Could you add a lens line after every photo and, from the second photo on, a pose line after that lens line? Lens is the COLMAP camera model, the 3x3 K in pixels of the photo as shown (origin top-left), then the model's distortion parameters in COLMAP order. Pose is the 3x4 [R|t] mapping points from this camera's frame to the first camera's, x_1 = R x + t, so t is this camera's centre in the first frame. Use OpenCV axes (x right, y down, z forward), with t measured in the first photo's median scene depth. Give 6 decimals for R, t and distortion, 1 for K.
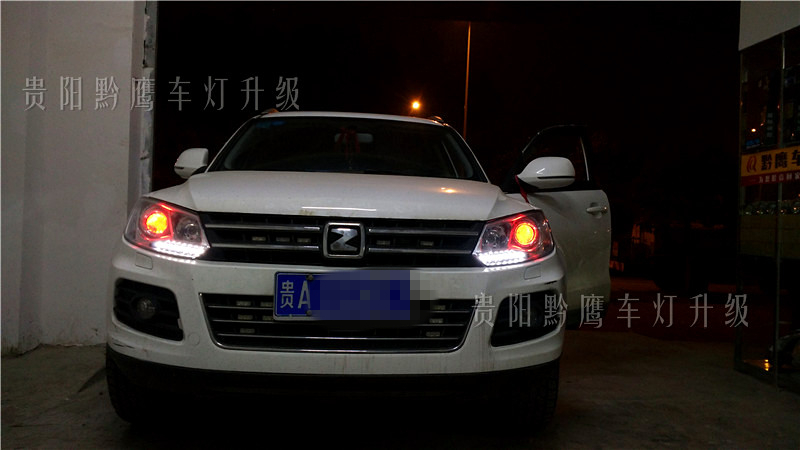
lens RADIAL K [[648.9, 0, 403.4], [0, 648.9, 226.6], [0, 0, 1]] dist [0.079354, -0.110755]
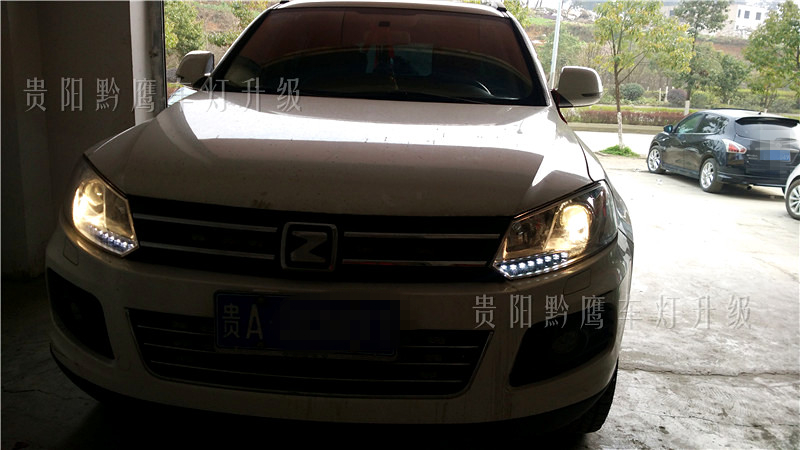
lens RADIAL K [[648.9, 0, 406.2], [0, 648.9, 223.8], [0, 0, 1]] dist [0.079354, -0.110755]
pose [[0.991288, 0.041502, -0.125007, 0.107657], [-0.012191, 0.973899, 0.226653, -0.172683], [0.131150, -0.223155, 0.965920, 0.317865]]
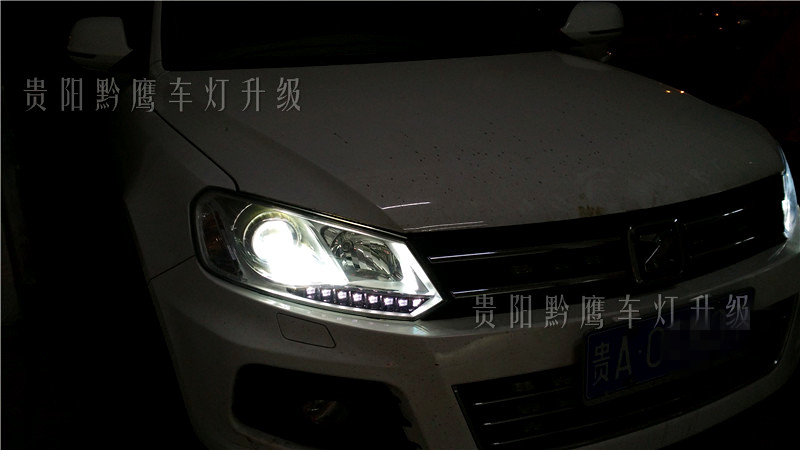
lens RADIAL K [[648.9, 0, 392.8], [0, 648.9, 230.5], [0, 0, 1]] dist [0.079354, -0.110755]
pose [[0.939916, -0.156856, 0.303238, -0.504053], [0.053964, 0.945299, 0.321710, -0.205110], [-0.337113, -0.286016, 0.896967, 0.552502]]
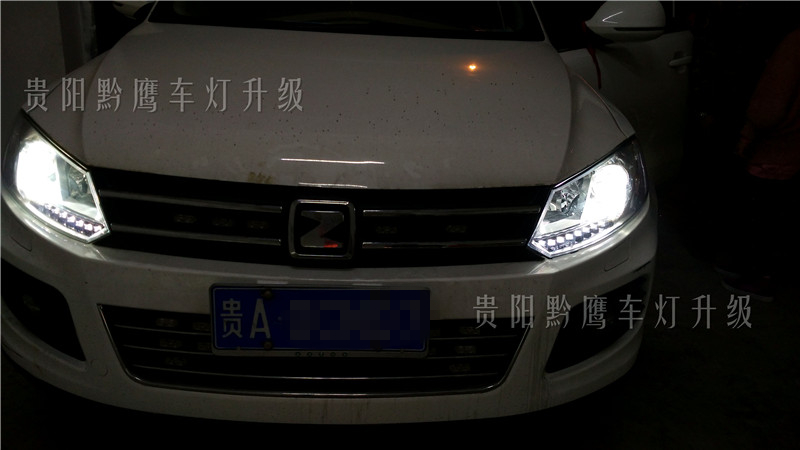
lens RADIAL K [[648.9, 0, 400.9], [0, 648.9, 219.1], [0, 0, 1]] dist [0.079354, -0.110755]
pose [[0.999159, 0.030267, -0.027653, -0.000191], [-0.019541, 0.944545, 0.327799, -0.192323], [0.036041, -0.326983, 0.944343, 0.429291]]
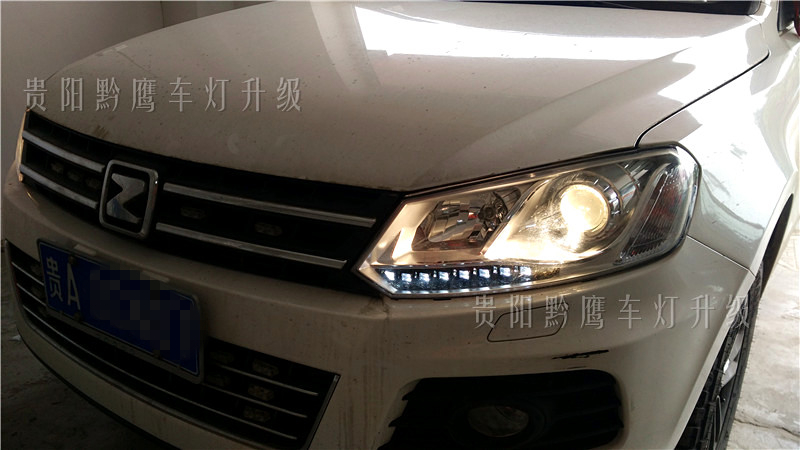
lens RADIAL K [[648.9, 0, 416.1], [0, 648.9, 209.0], [0, 0, 1]] dist [0.079354, -0.110755]
pose [[0.801910, 0.191270, -0.566000, 0.394933], [0.005535, 0.944949, 0.327171, -0.142599], [0.597419, -0.265495, 0.756705, 0.745160]]
